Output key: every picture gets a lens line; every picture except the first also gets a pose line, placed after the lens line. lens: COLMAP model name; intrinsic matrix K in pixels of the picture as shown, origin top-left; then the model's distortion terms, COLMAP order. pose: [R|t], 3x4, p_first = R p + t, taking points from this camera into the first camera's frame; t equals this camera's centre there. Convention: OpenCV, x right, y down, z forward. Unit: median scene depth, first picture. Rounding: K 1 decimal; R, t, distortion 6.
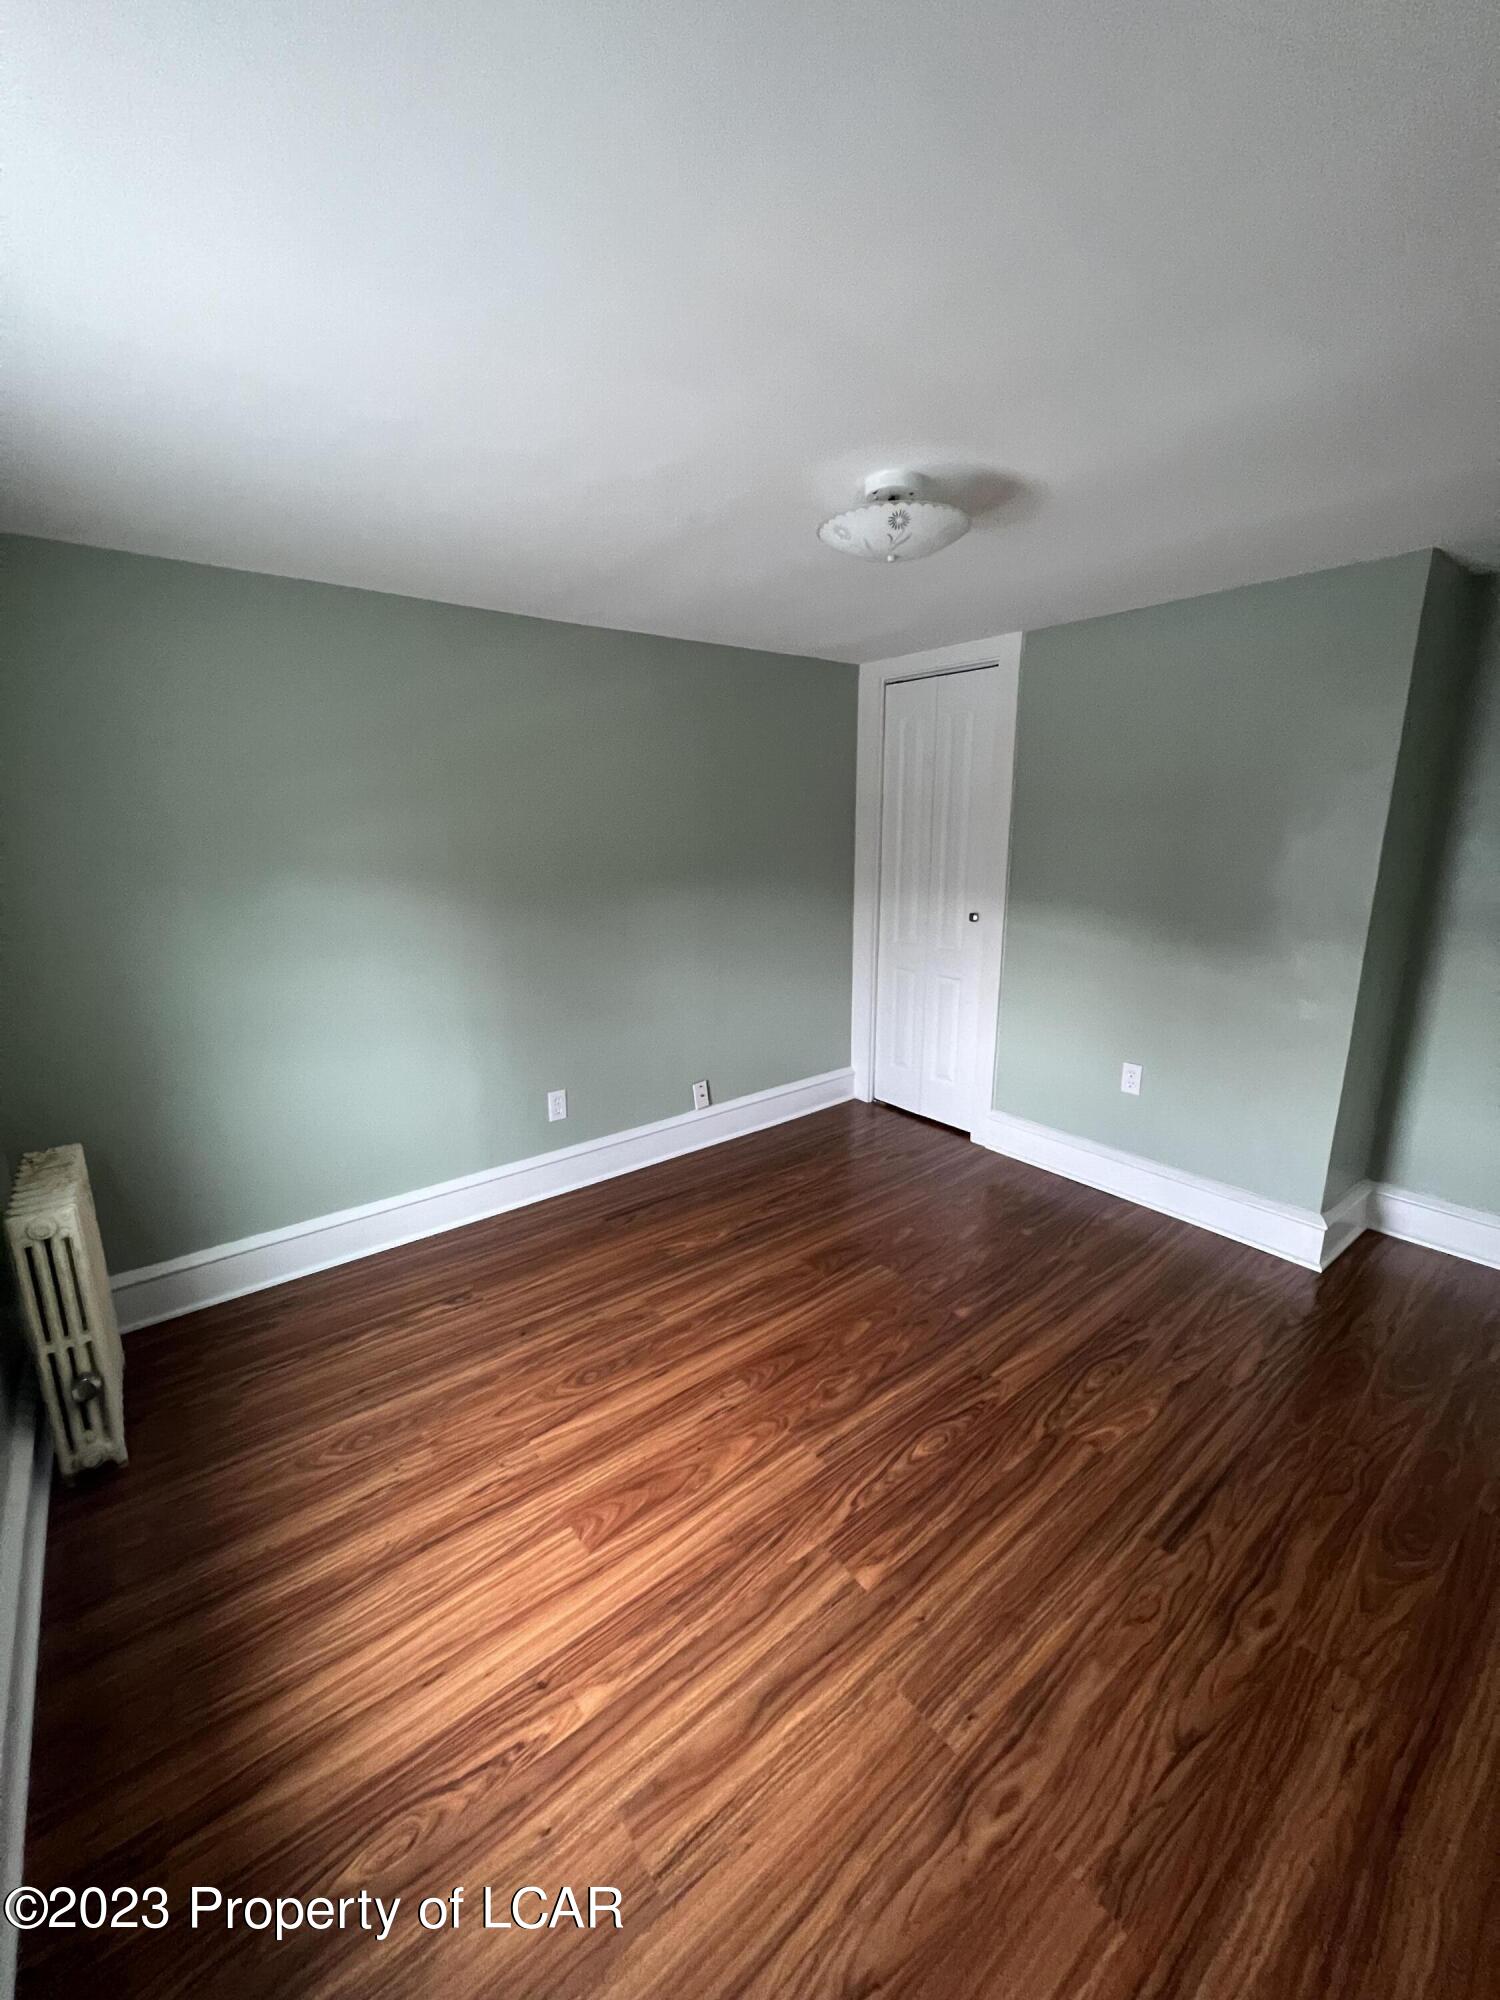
lens RADIAL K [[795.8, 0, 748.0], [0, 795.8, 997.1], [0, 0, 1]] dist [0.001009, 0.000735]
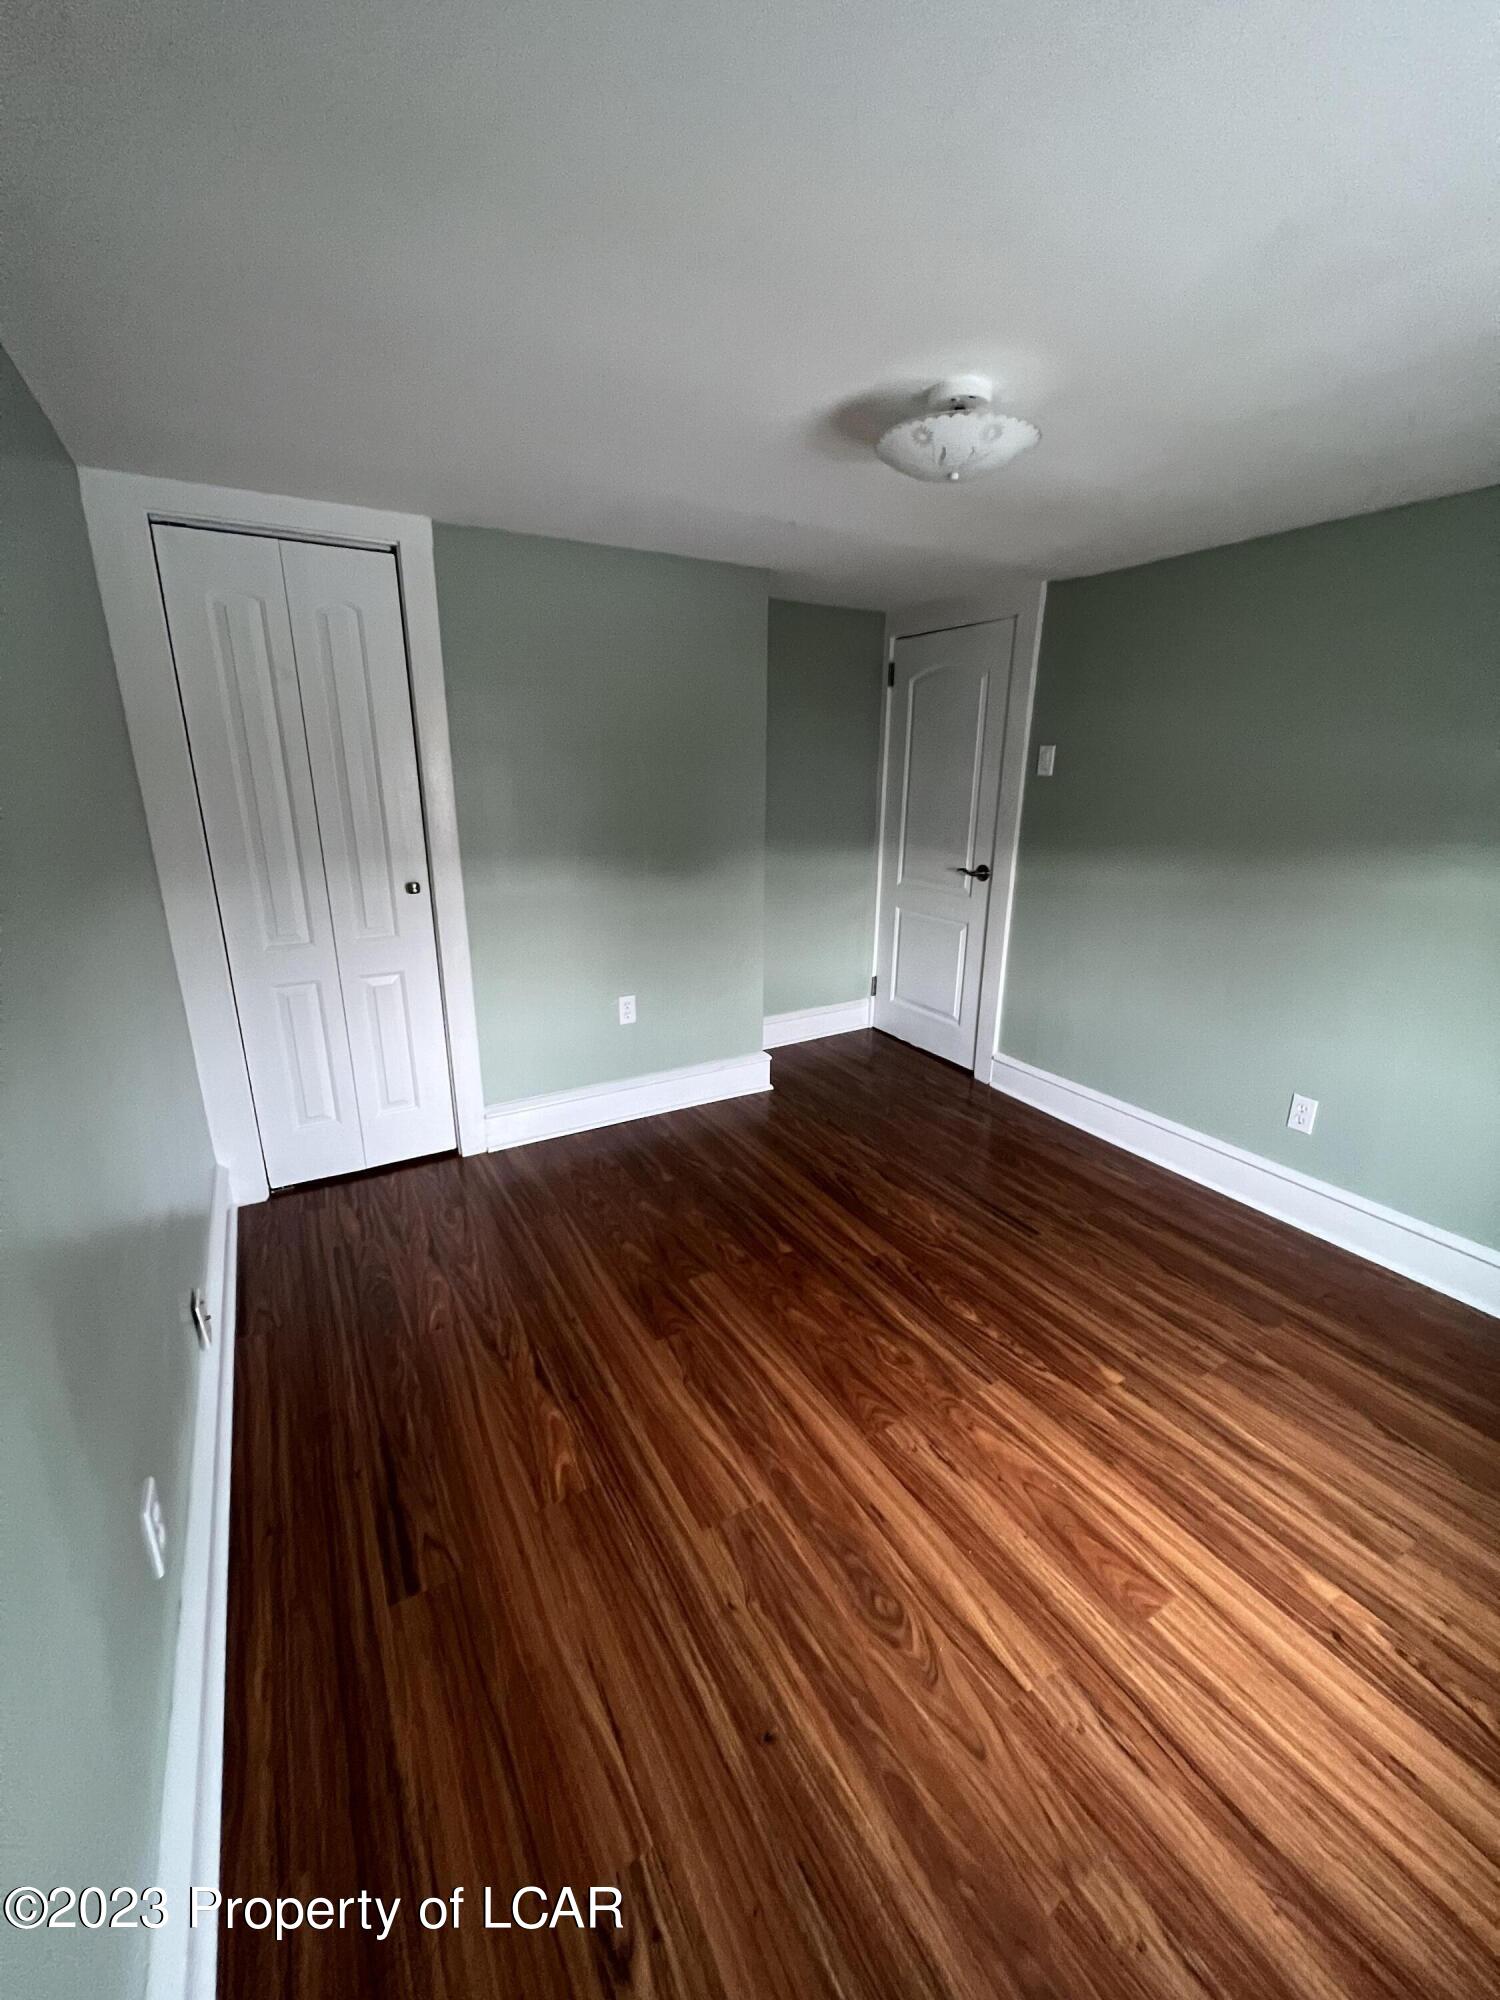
lens RADIAL K [[795.8, 0, 748.0], [0, 795.8, 997.1], [0, 0, 1]] dist [0.001009, 0.000735]
pose [[0.142361, -0.273119, 0.951388, -0.790691], [0.210284, 0.947582, 0.240560, -0.212990], [-0.967220, 0.165815, 0.192331, 1.000544]]
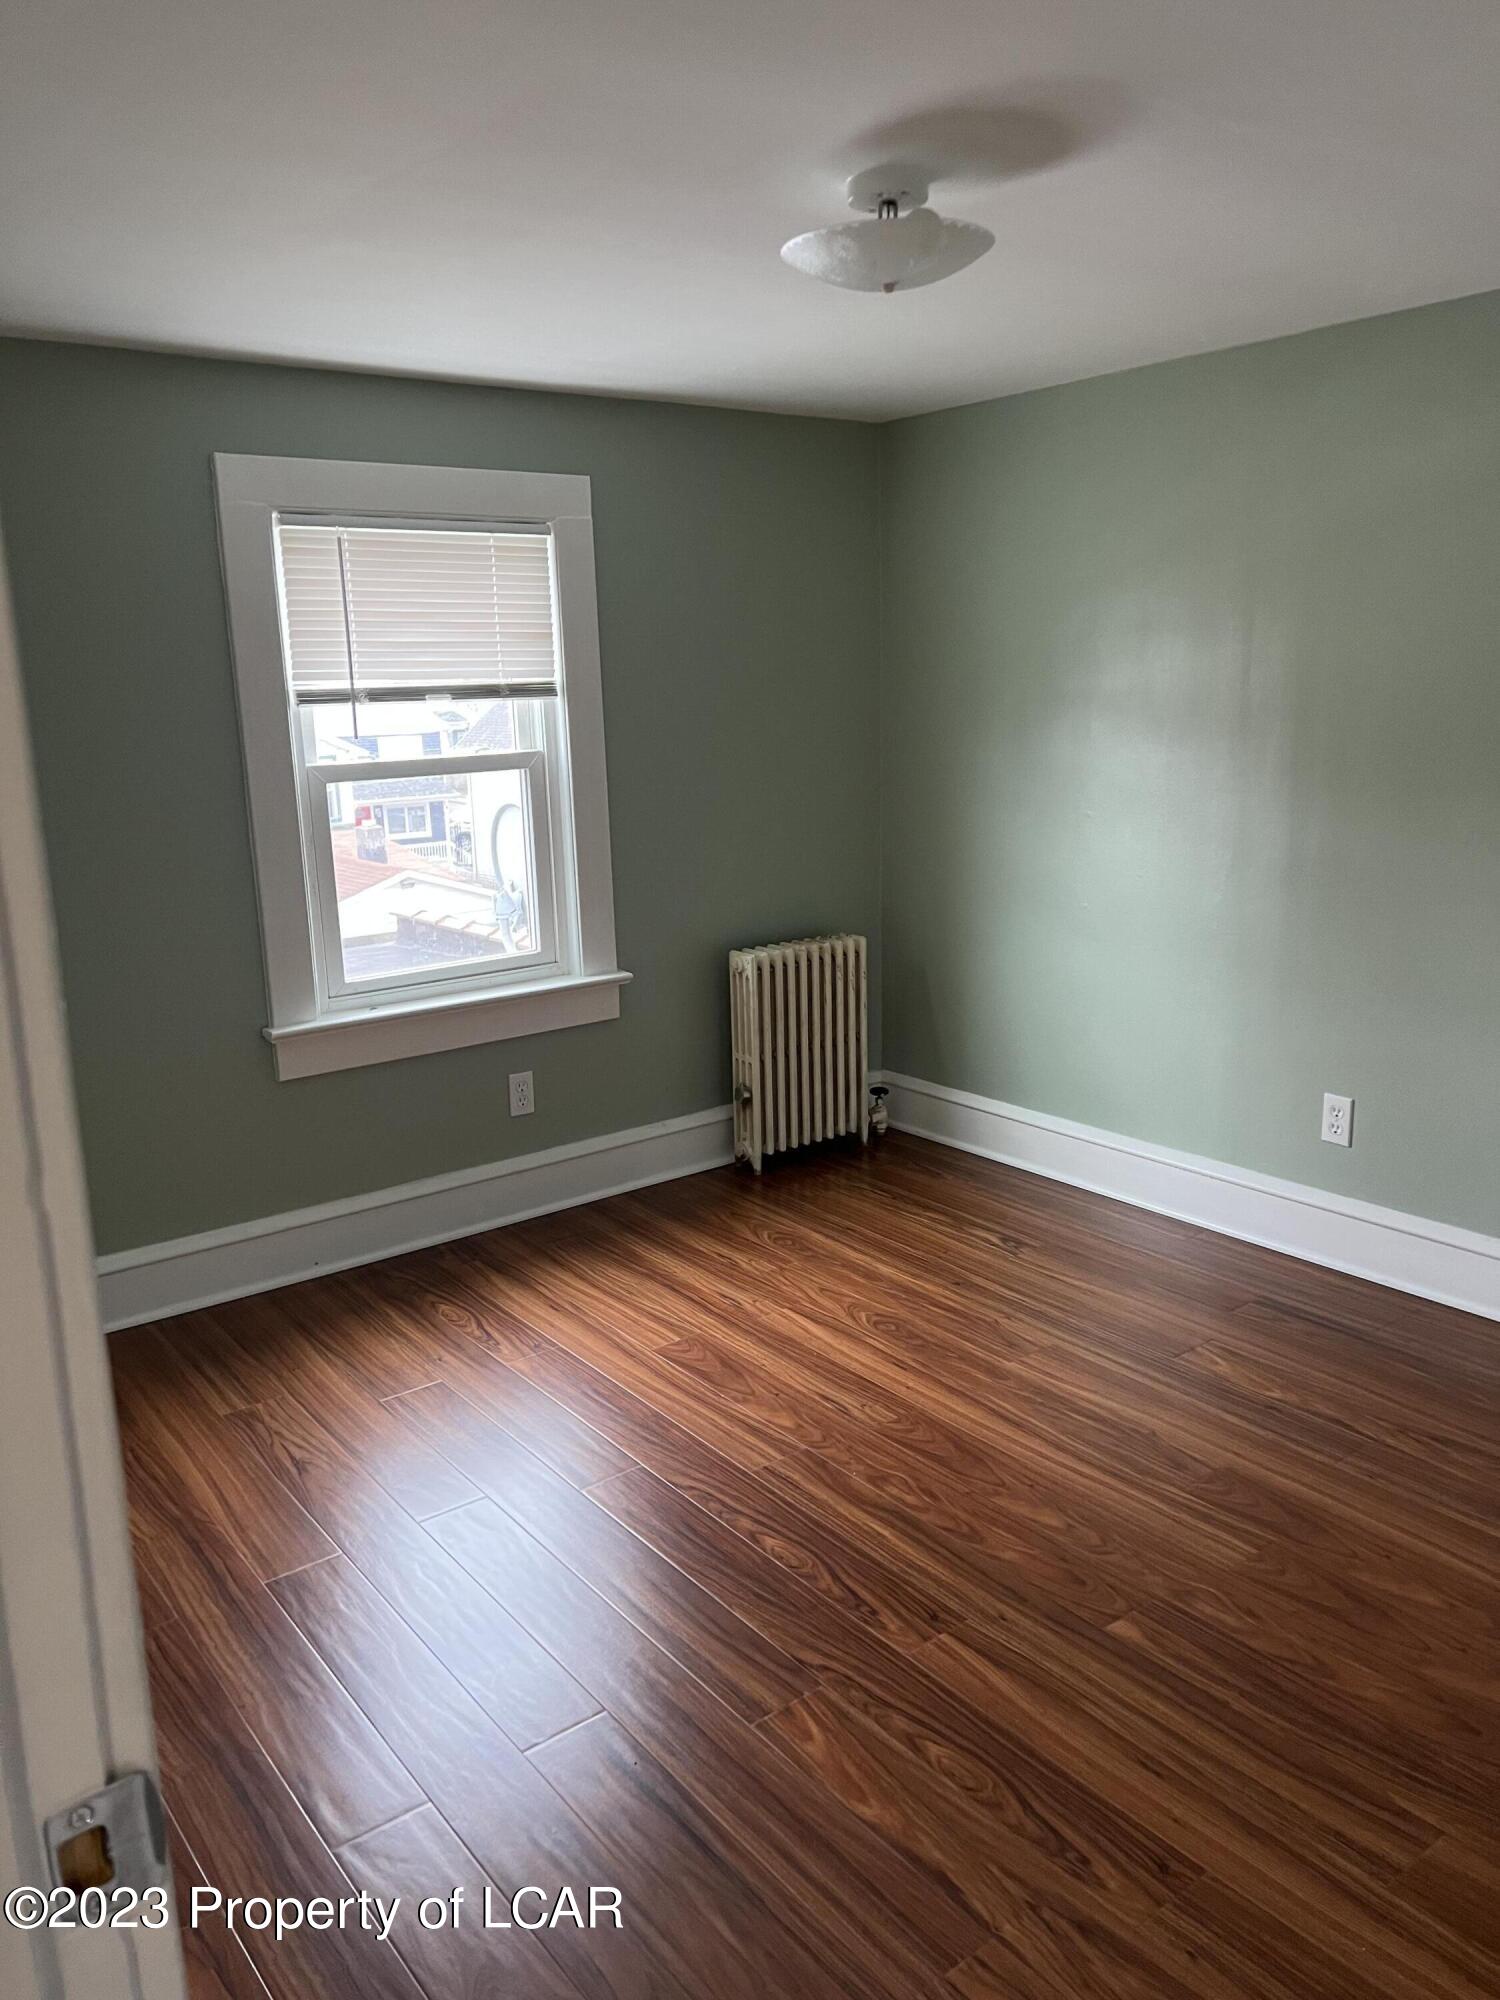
lens RADIAL K [[1490.2, 0, 750.0], [0, 1490.2, 1000.0], [0, 0, 1]] dist [0.006226, -0.000666]
pose [[-0.019834, 0.219695, -0.975367, 1.395363], [-0.197431, 0.955489, 0.219232, -0.182510], [0.980116, 0.196916, 0.024423, 0.839373]]
